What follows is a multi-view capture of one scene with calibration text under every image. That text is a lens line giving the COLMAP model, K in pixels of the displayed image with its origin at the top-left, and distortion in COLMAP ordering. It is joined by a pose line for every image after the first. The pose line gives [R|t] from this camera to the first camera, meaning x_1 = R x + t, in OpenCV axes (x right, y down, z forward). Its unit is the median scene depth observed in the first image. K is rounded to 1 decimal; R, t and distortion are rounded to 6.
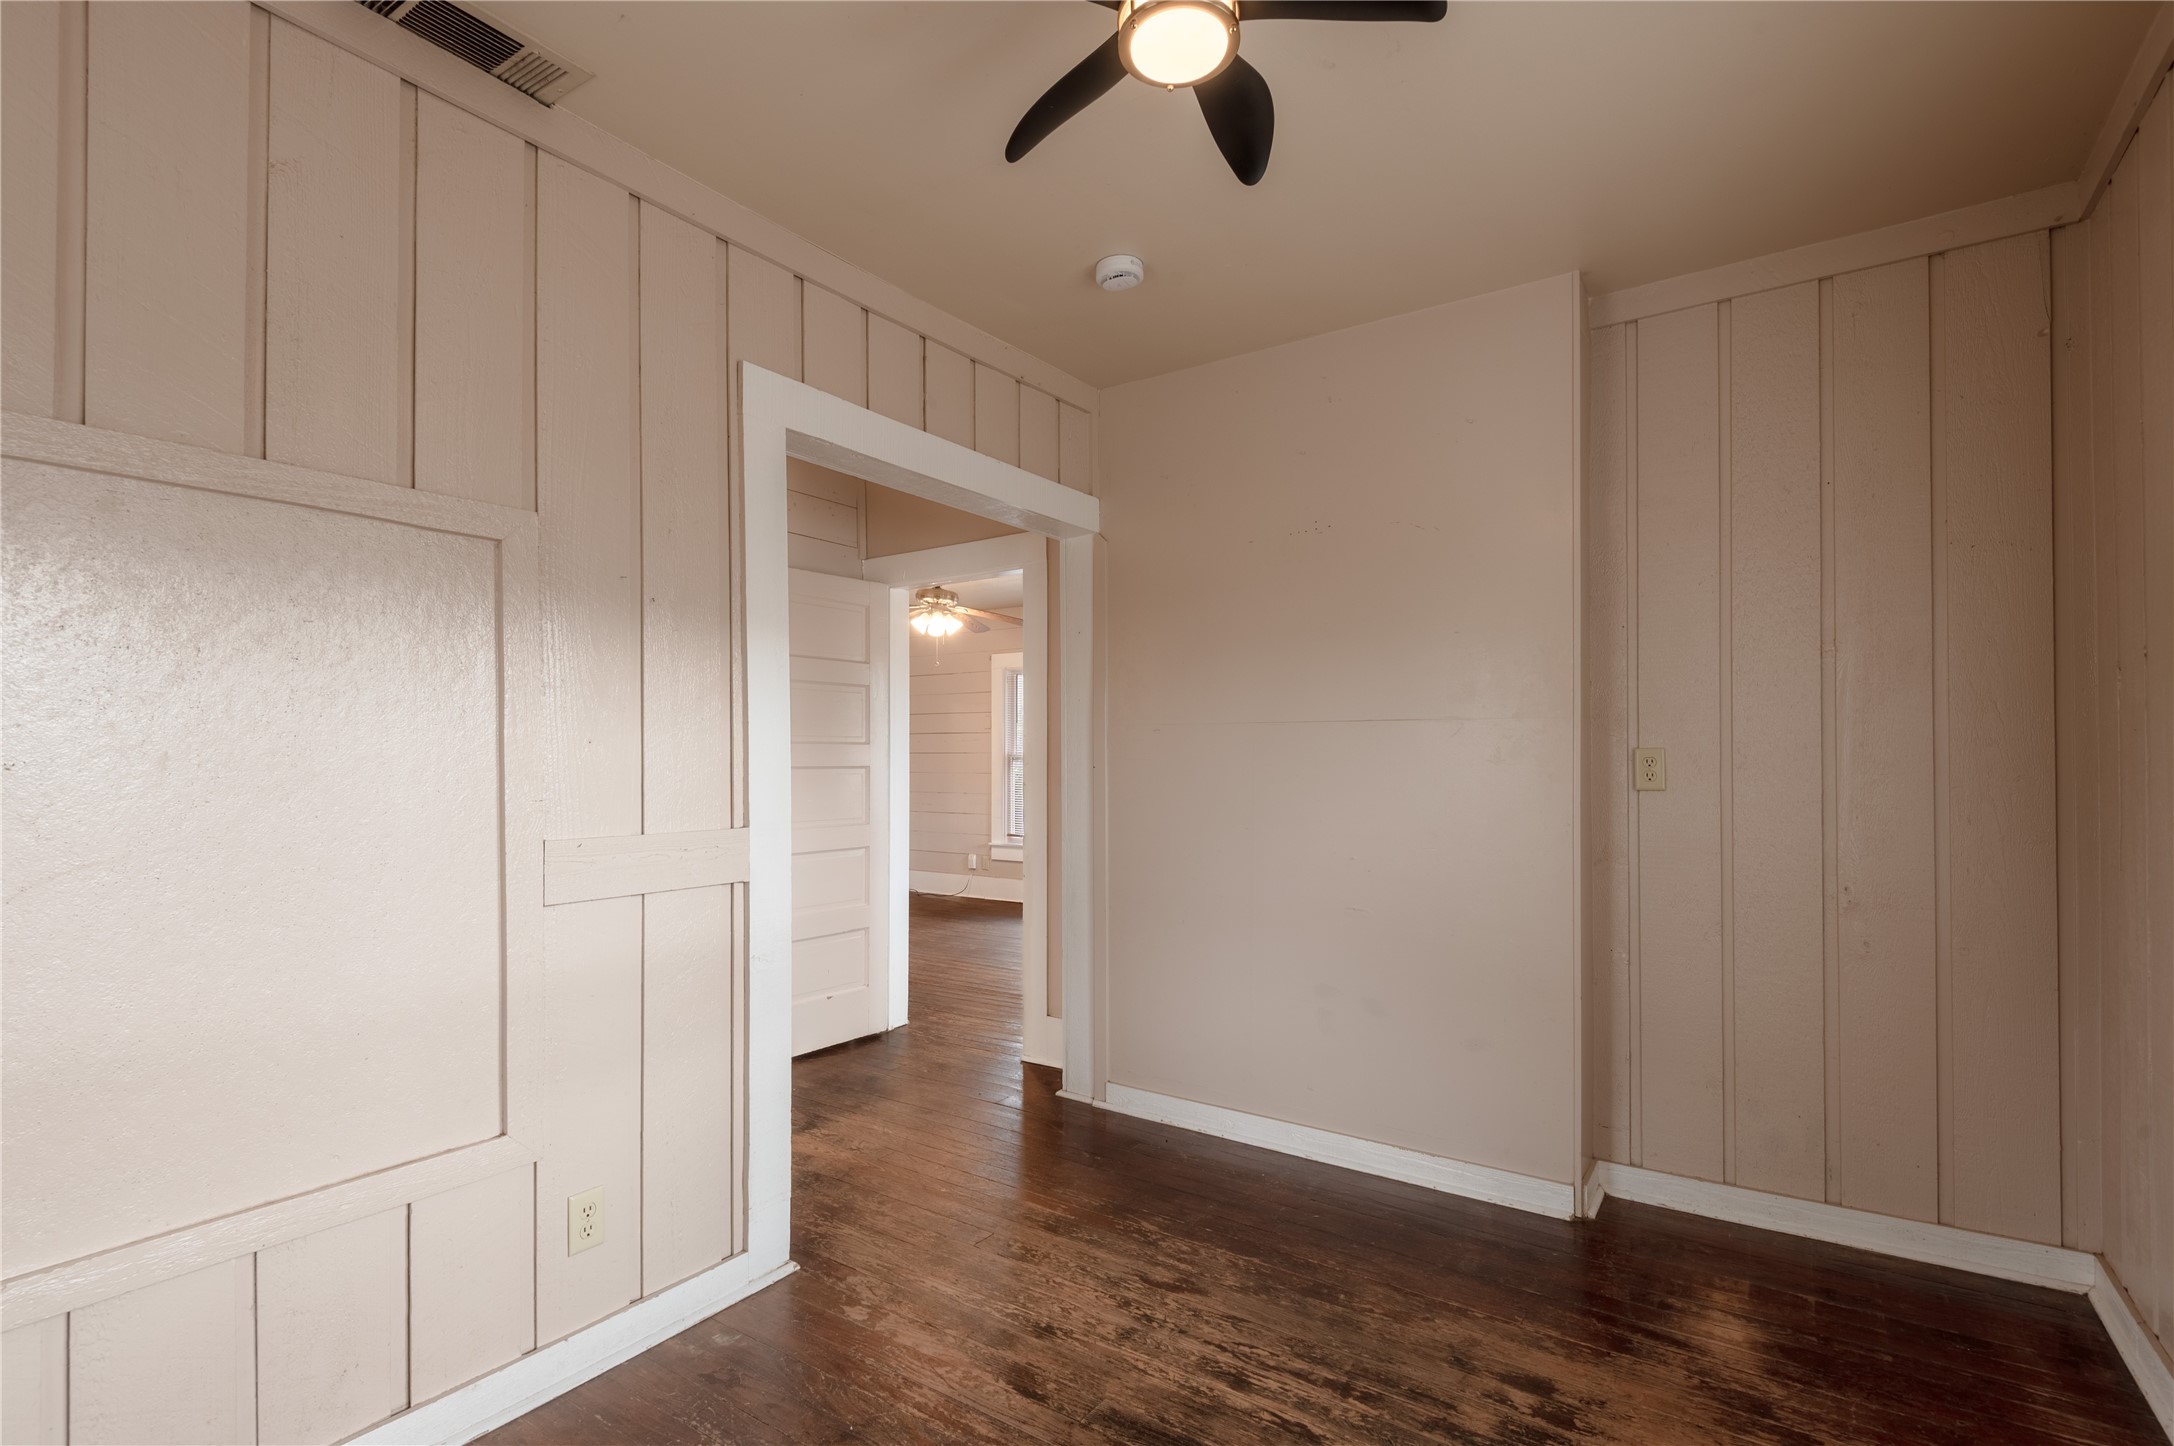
lens RADIAL K [[995.8, 0, 1094.6], [0, 995.8, 736.7], [0, 0, 1]] dist [0.031644, -0.015025]
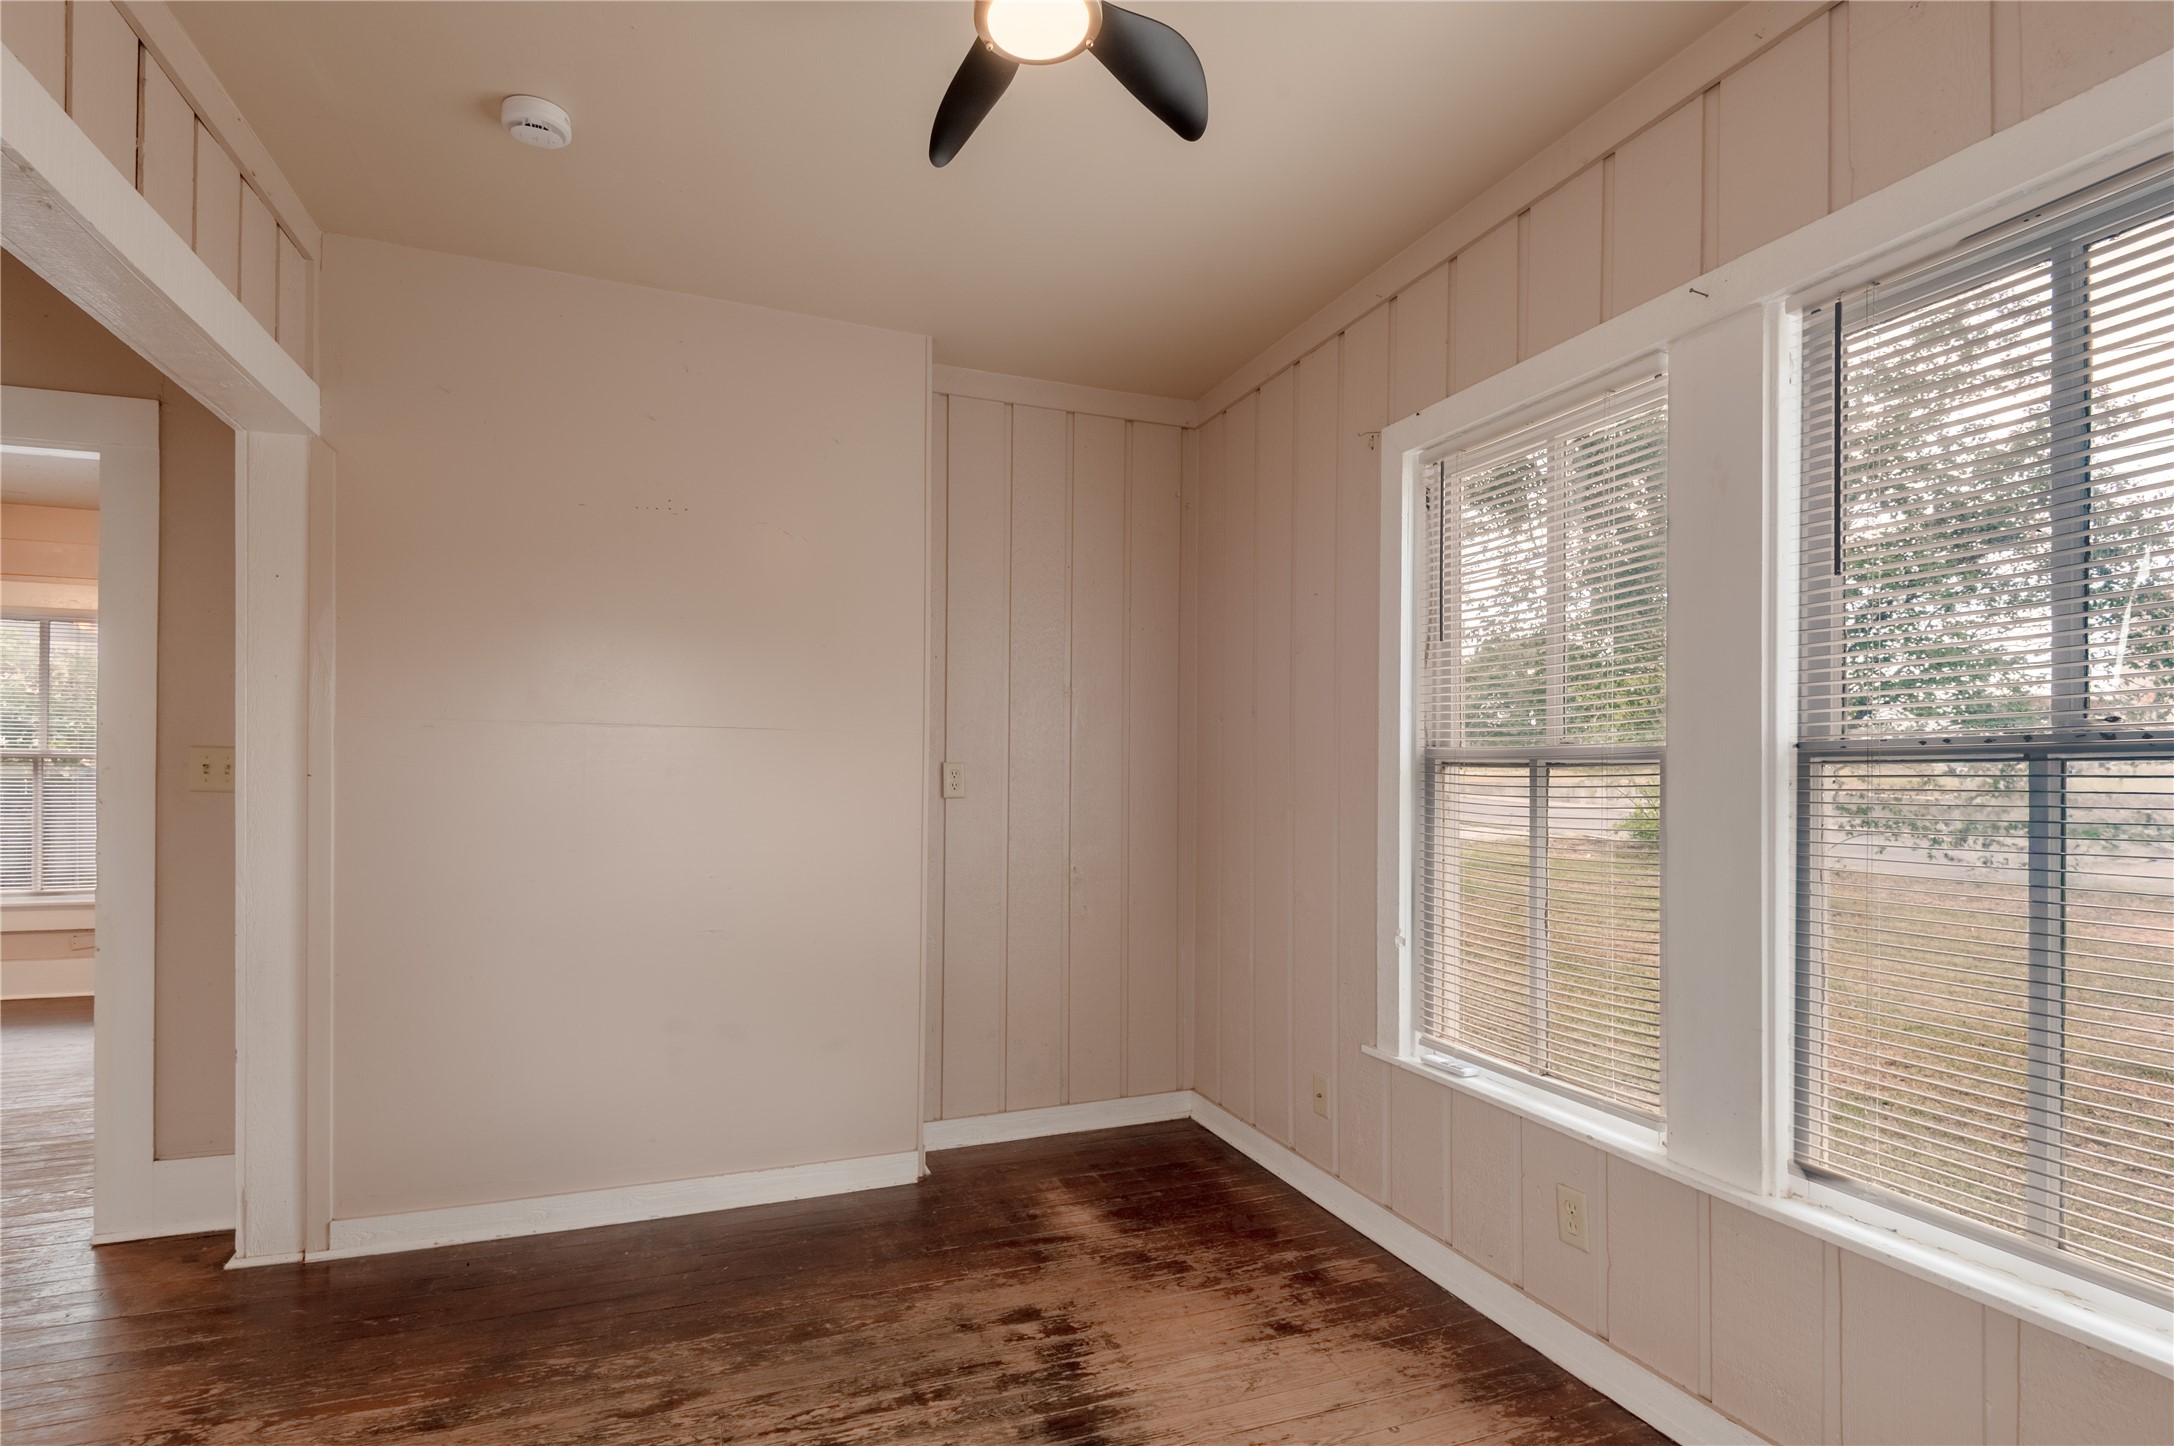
lens RADIAL K [[1026.9, 0, 1037.4], [0, 1026.9, 766.1], [0, 0, 1]] dist [0.049027, -0.034286]
pose [[0.593607, 0.009589, 0.804698, -0.454125], [-0.029413, 0.999519, 0.009787, 0.001856], [-0.804217, -0.029479, 0.593604, 0.263831]]
